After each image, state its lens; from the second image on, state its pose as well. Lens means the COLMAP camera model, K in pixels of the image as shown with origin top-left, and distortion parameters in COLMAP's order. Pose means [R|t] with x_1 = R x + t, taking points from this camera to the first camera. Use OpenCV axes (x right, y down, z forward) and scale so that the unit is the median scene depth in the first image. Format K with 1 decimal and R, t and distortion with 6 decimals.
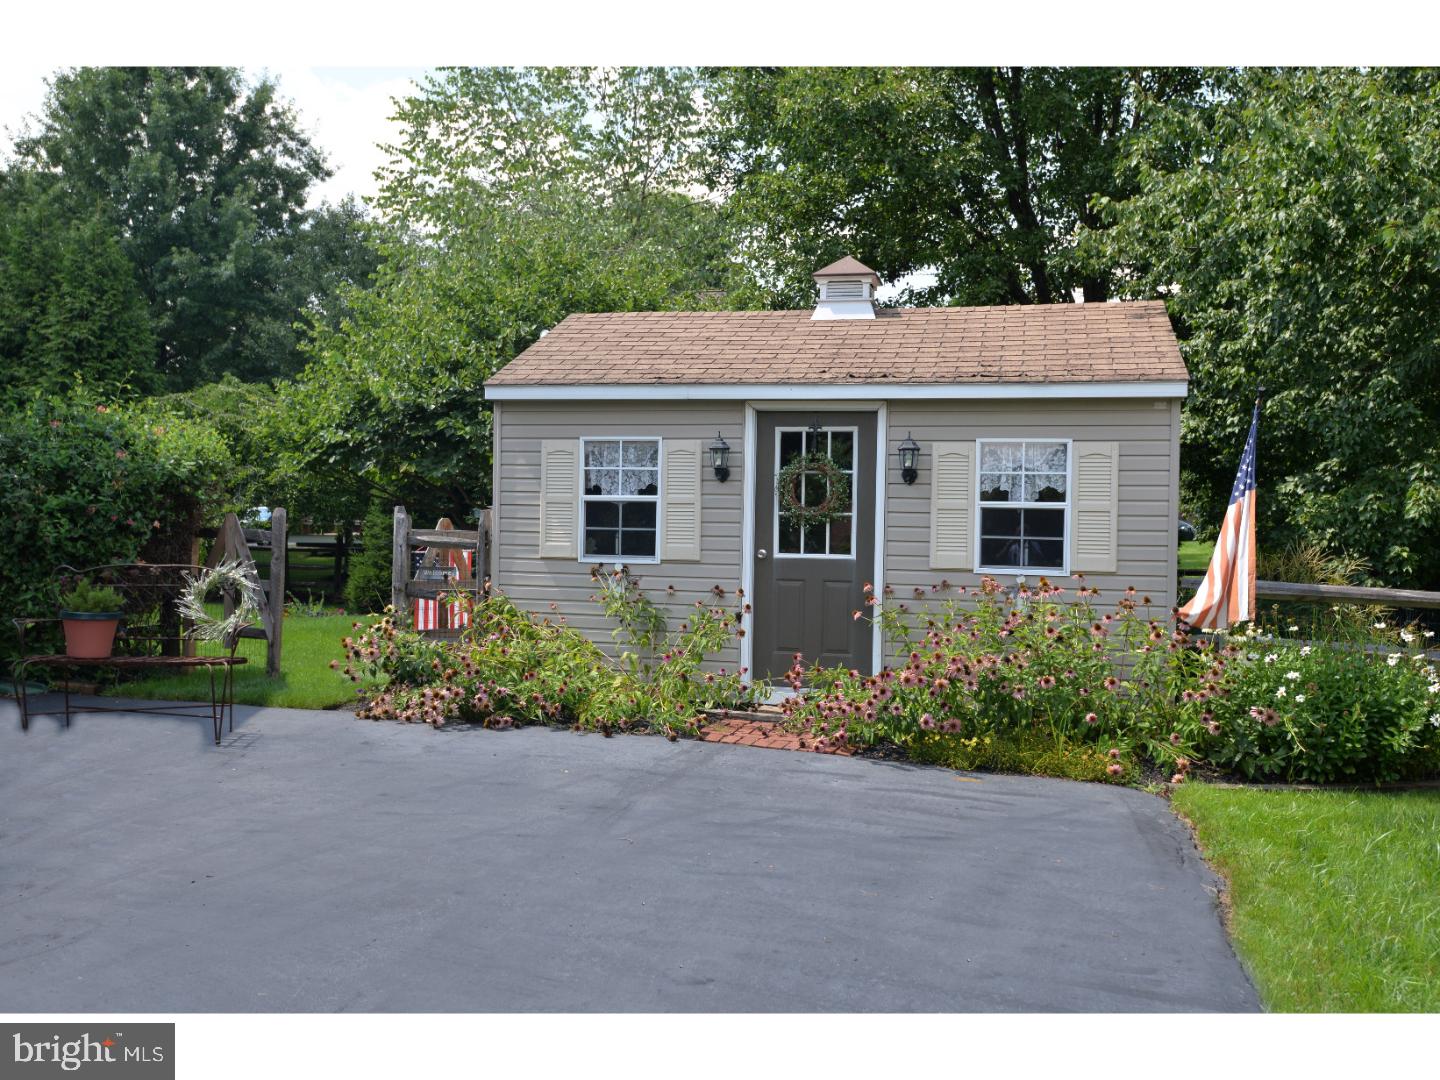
lens RADIAL K [[1352.8, 0, 722.7], [0, 1352.8, 543.8], [0, 0, 1]] dist [0.055219, 0.000000]
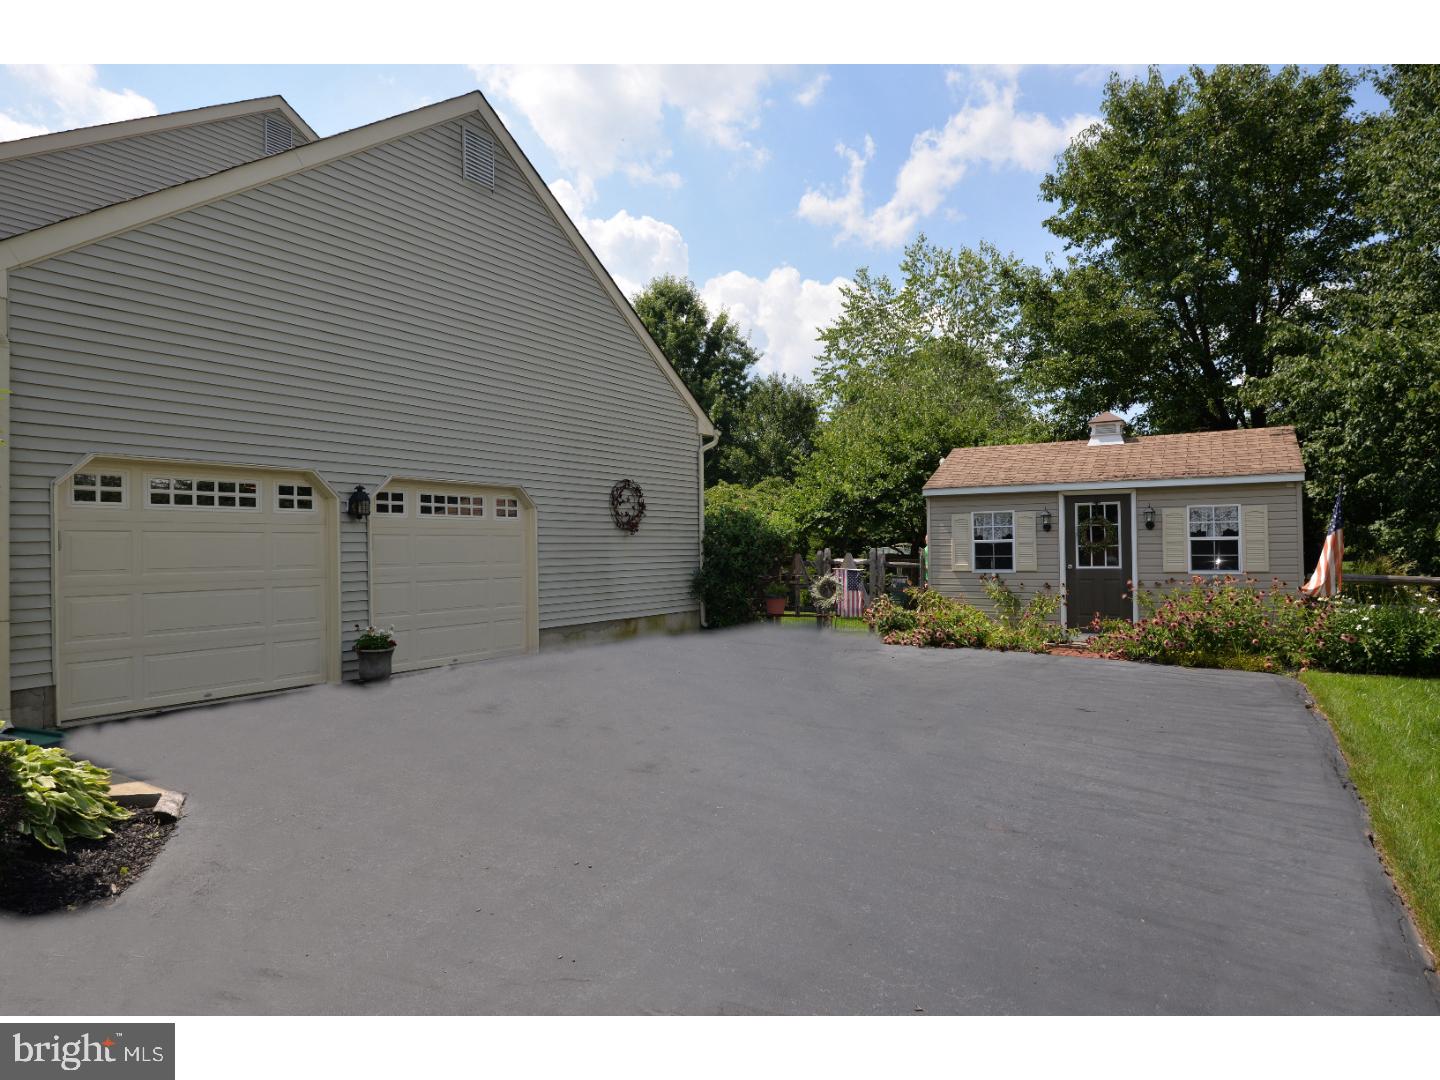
lens RADIAL K [[927.4, 0, 676.1], [0, 927.4, 524.0], [0, 0, 1]] dist [-0.002120, -0.018098]
pose [[0.949973, -0.035026, -0.310362, -0.097237], [0.017568, 0.998111, -0.058867, 0.014681], [0.311838, 0.050469, 0.948794, -0.487981]]
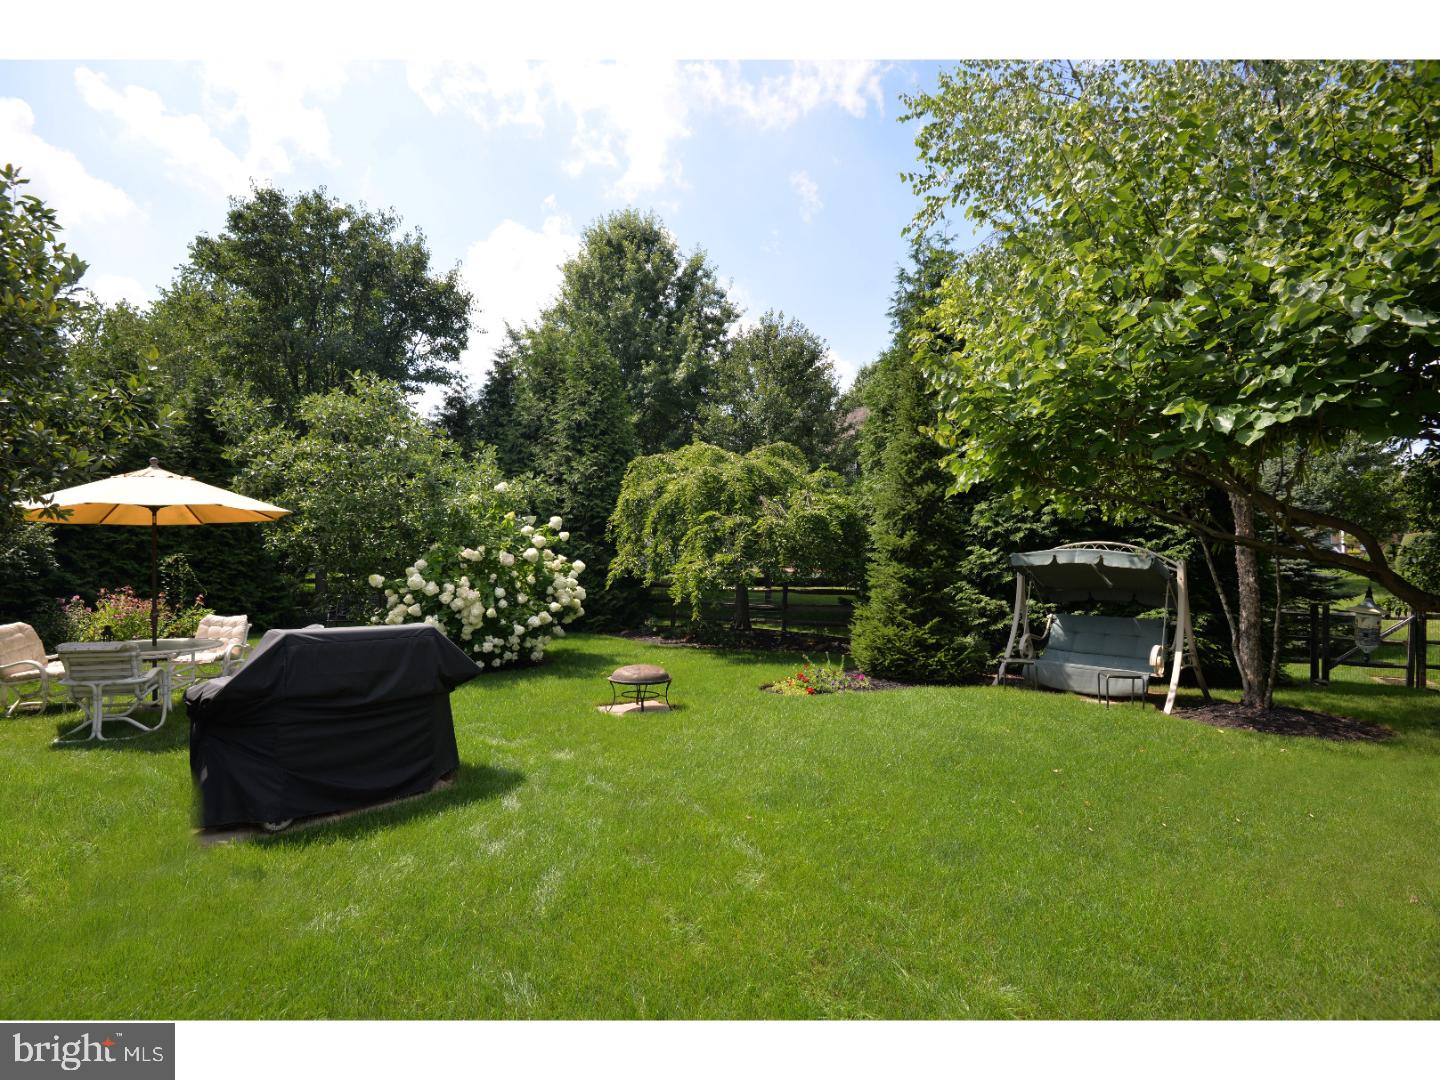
lens RADIAL K [[668.1, 0, 718.1], [0, 668.1, 540.5], [0, 0, 1]] dist [-0.000371, -0.000030]
pose [[0.974263, -0.020947, -0.224439, -0.559867], [0.012247, 0.999121, -0.040089, -0.042081], [0.225081, 0.036308, 0.973663, 1.162895]]
